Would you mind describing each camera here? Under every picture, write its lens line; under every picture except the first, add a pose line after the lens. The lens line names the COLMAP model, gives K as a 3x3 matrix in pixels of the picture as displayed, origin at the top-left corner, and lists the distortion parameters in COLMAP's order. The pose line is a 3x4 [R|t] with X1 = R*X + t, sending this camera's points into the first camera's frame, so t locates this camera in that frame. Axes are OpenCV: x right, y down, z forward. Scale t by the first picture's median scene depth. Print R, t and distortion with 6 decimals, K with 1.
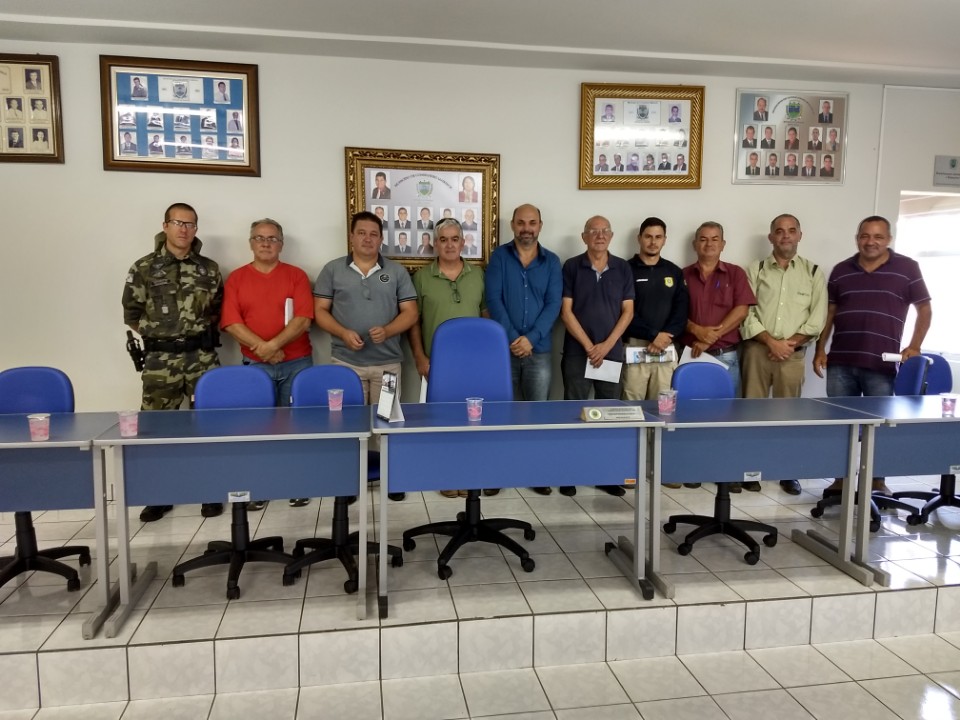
lens RADIAL K [[780.6, 0, 485.8], [0, 780.6, 366.1], [0, 0, 1]] dist [0.044933, -0.080518]
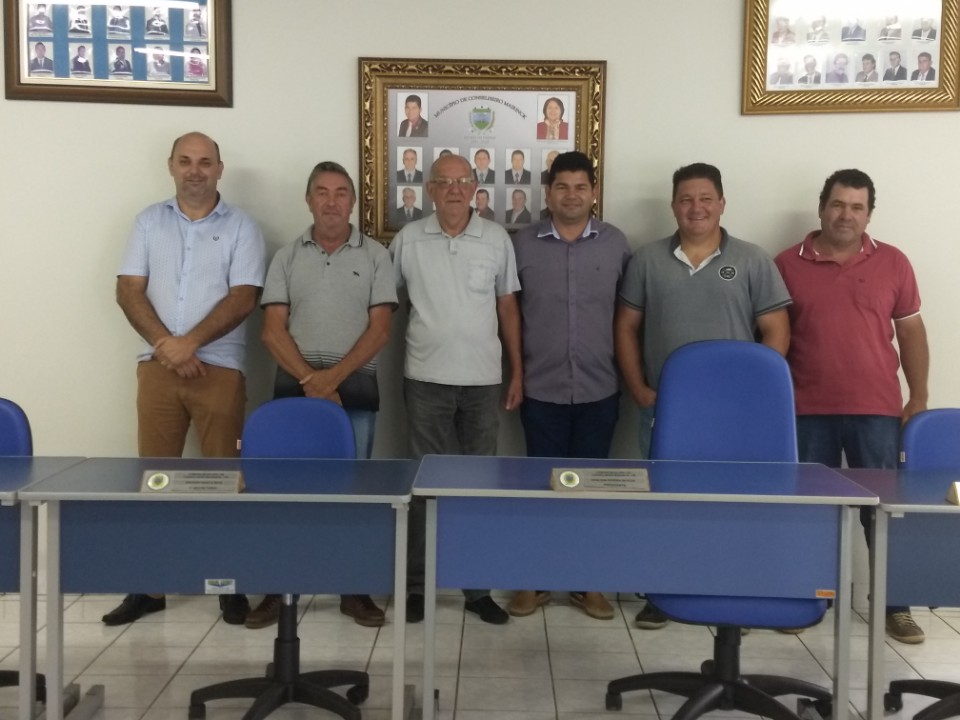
lens RADIAL K [[1277.2, 0, 479.3], [0, 1277.2, 363.1], [0, 0, 1]] dist [0.055012, 0.000000]
pose [[0.970518, 0.030107, -0.239142, 0.170557], [-0.038967, 0.998715, -0.032408, 0.003655], [0.237859, 0.040772, 0.970443, 0.004740]]
